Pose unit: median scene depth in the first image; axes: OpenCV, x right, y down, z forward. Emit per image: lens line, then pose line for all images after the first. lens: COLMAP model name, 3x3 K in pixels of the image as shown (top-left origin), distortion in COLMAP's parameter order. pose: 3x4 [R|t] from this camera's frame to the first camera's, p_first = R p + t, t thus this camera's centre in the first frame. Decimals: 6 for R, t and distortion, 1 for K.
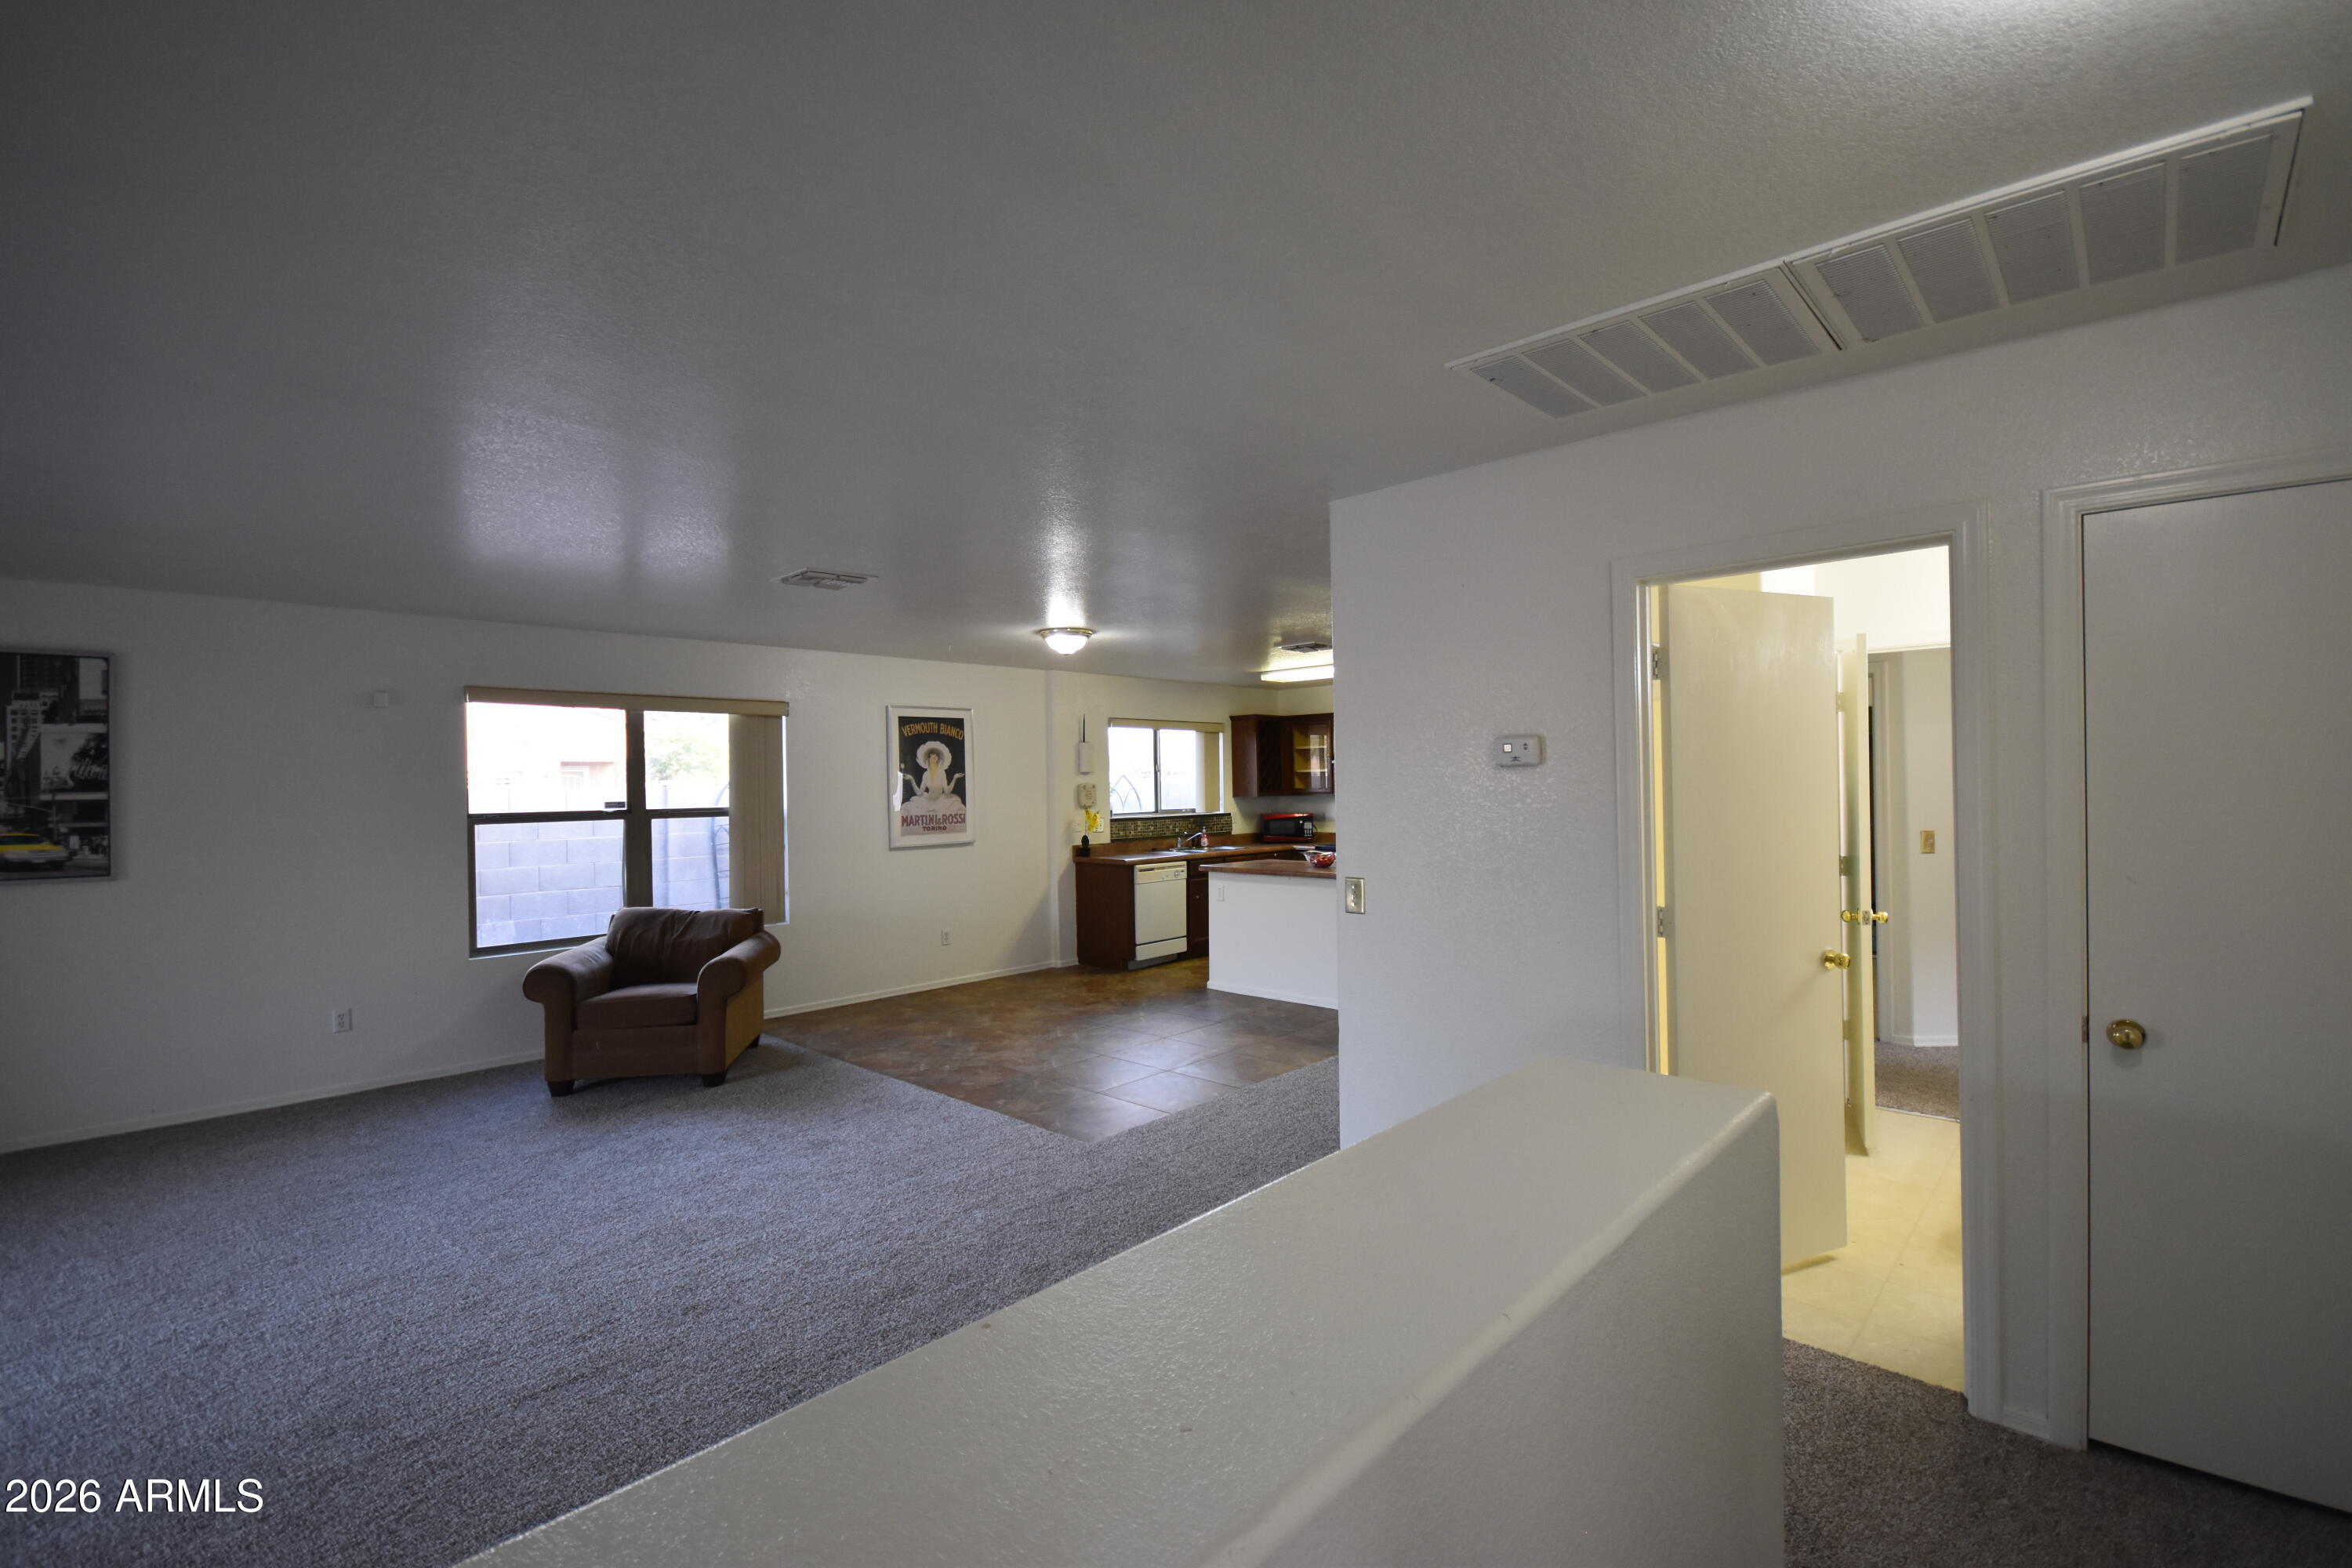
lens RADIAL K [[1040.5, 0, 1179.5], [0, 1040.5, 788.0], [0, 0, 1]] dist [0.000338, 0.000290]
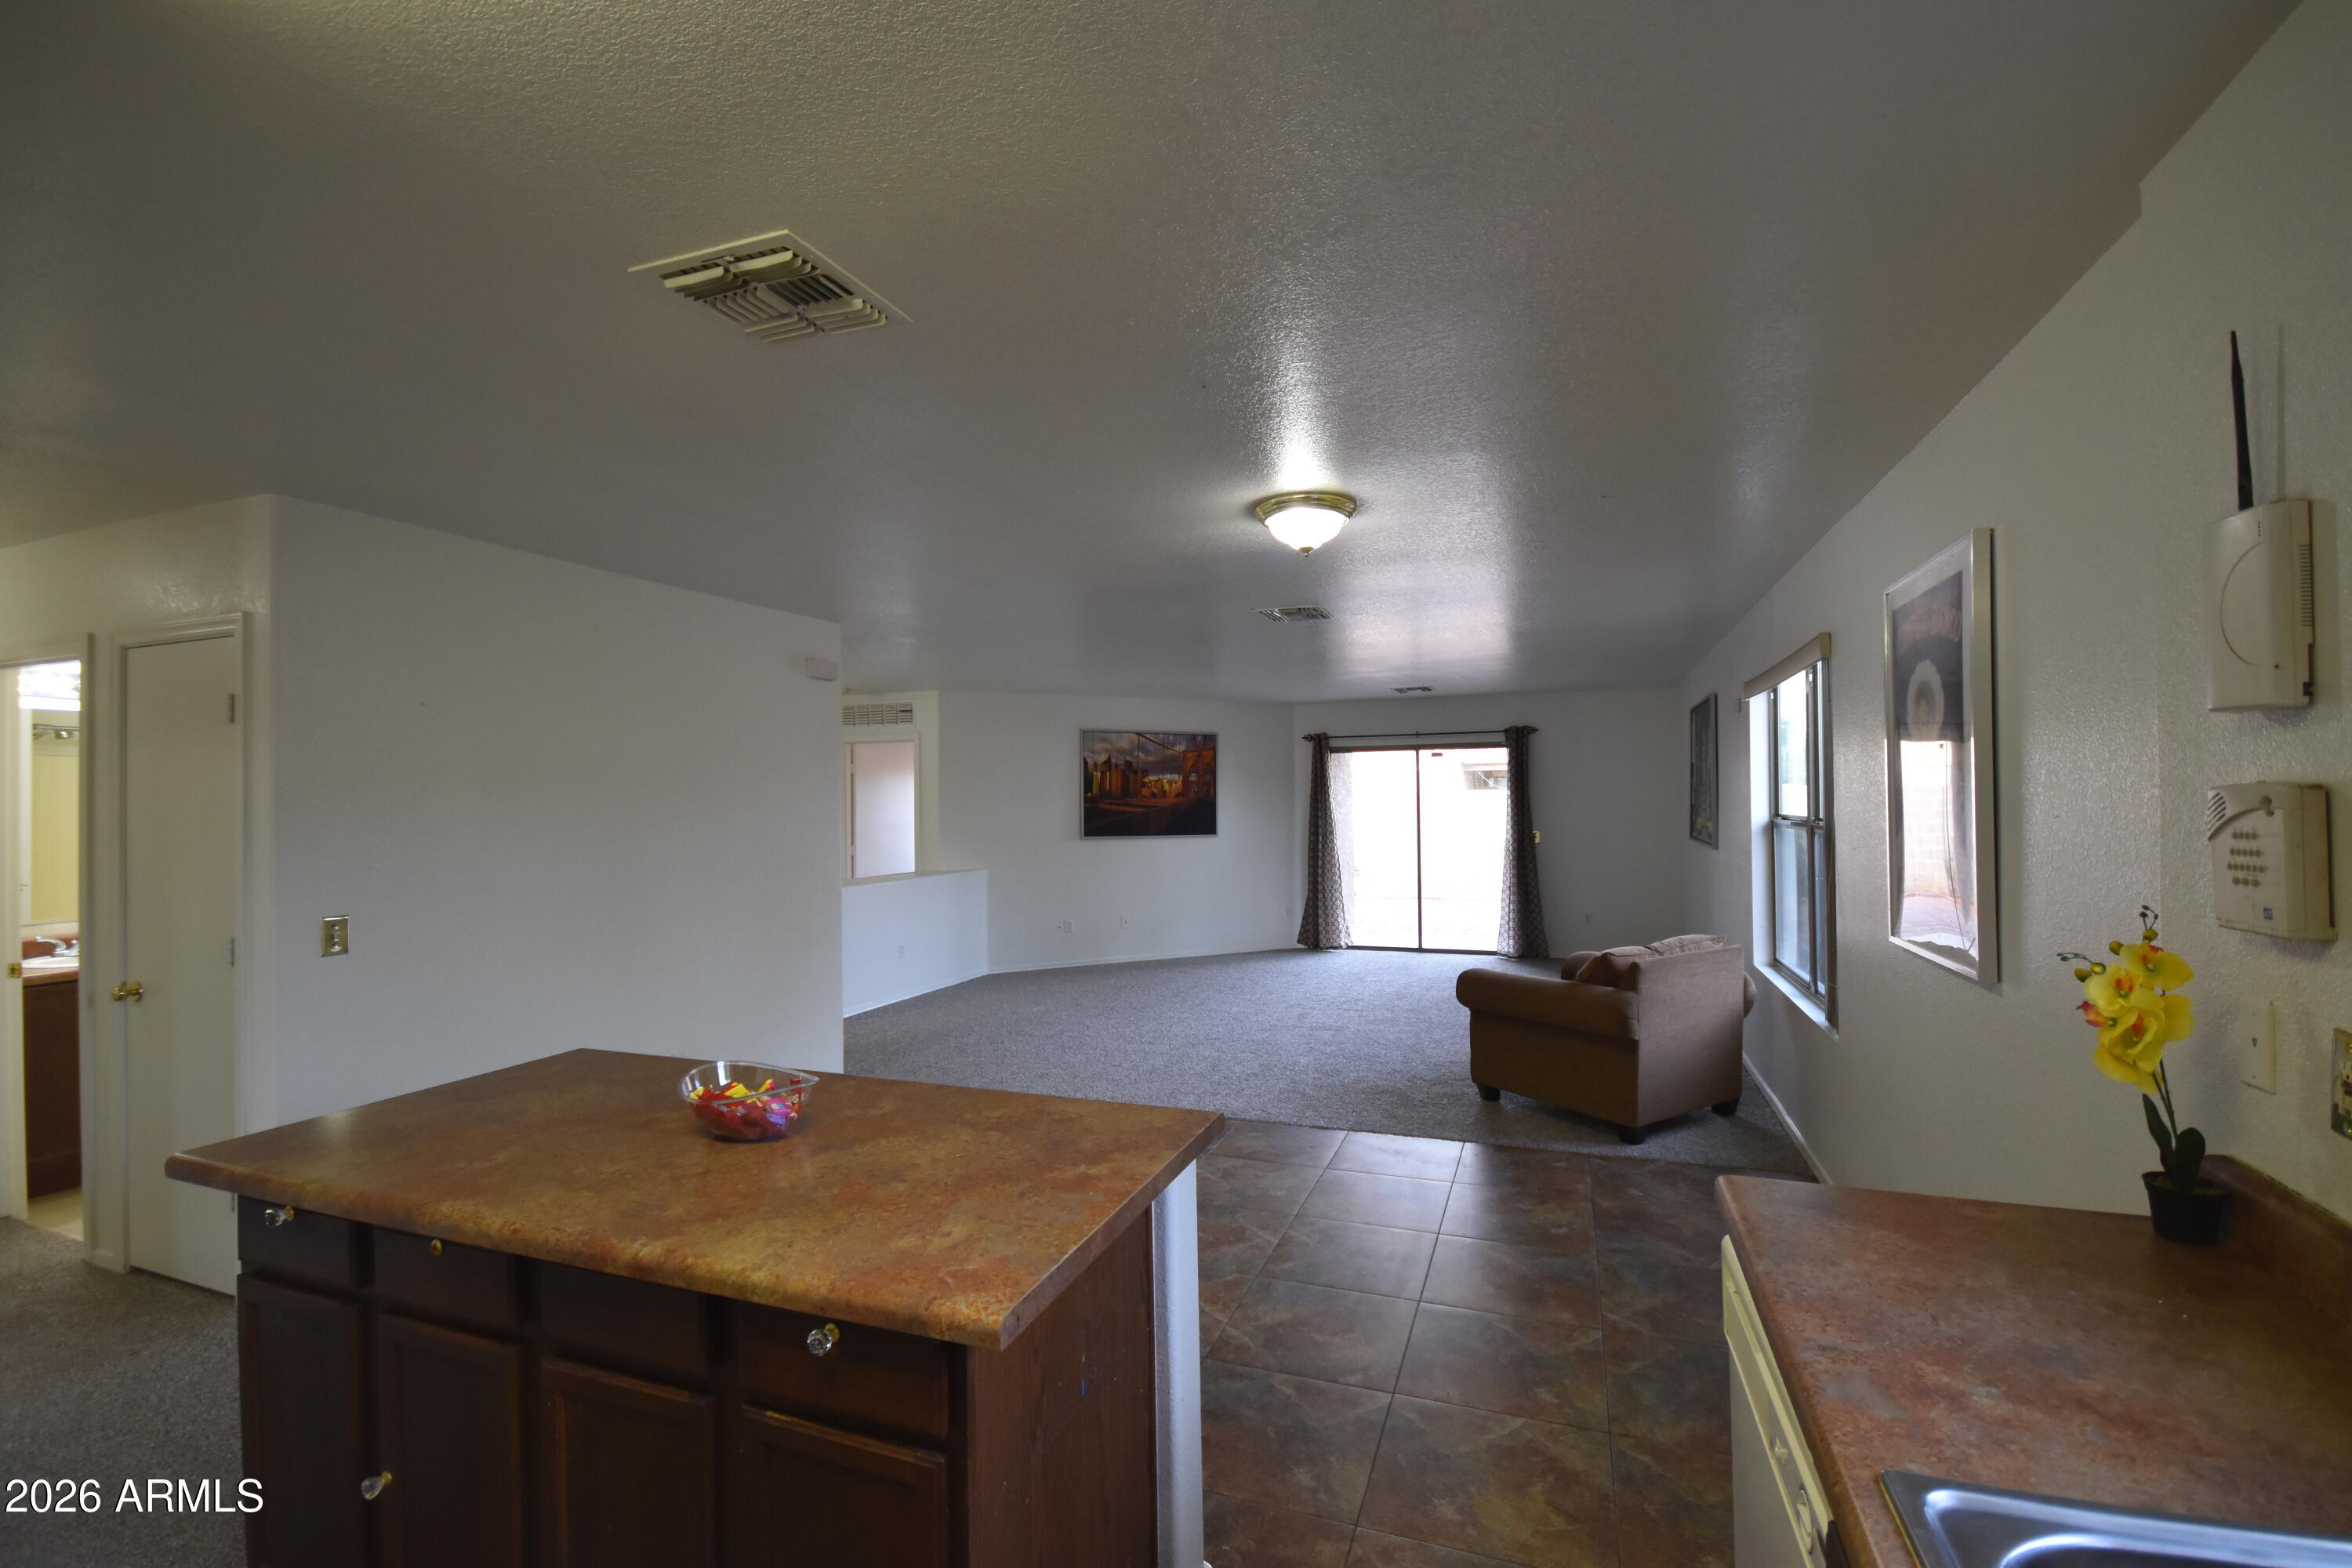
lens RADIAL K [[1040.5, 0, 1179.5], [0, 1040.5, 788.0], [0, 0, 1]] dist [0.000338, 0.000290]
pose [[-0.922810, 0.023487, -0.384539, 0.128860], [0.026443, 0.999647, -0.002401, -0.008111], [0.384347, -0.012384, -0.923106, 1.240723]]
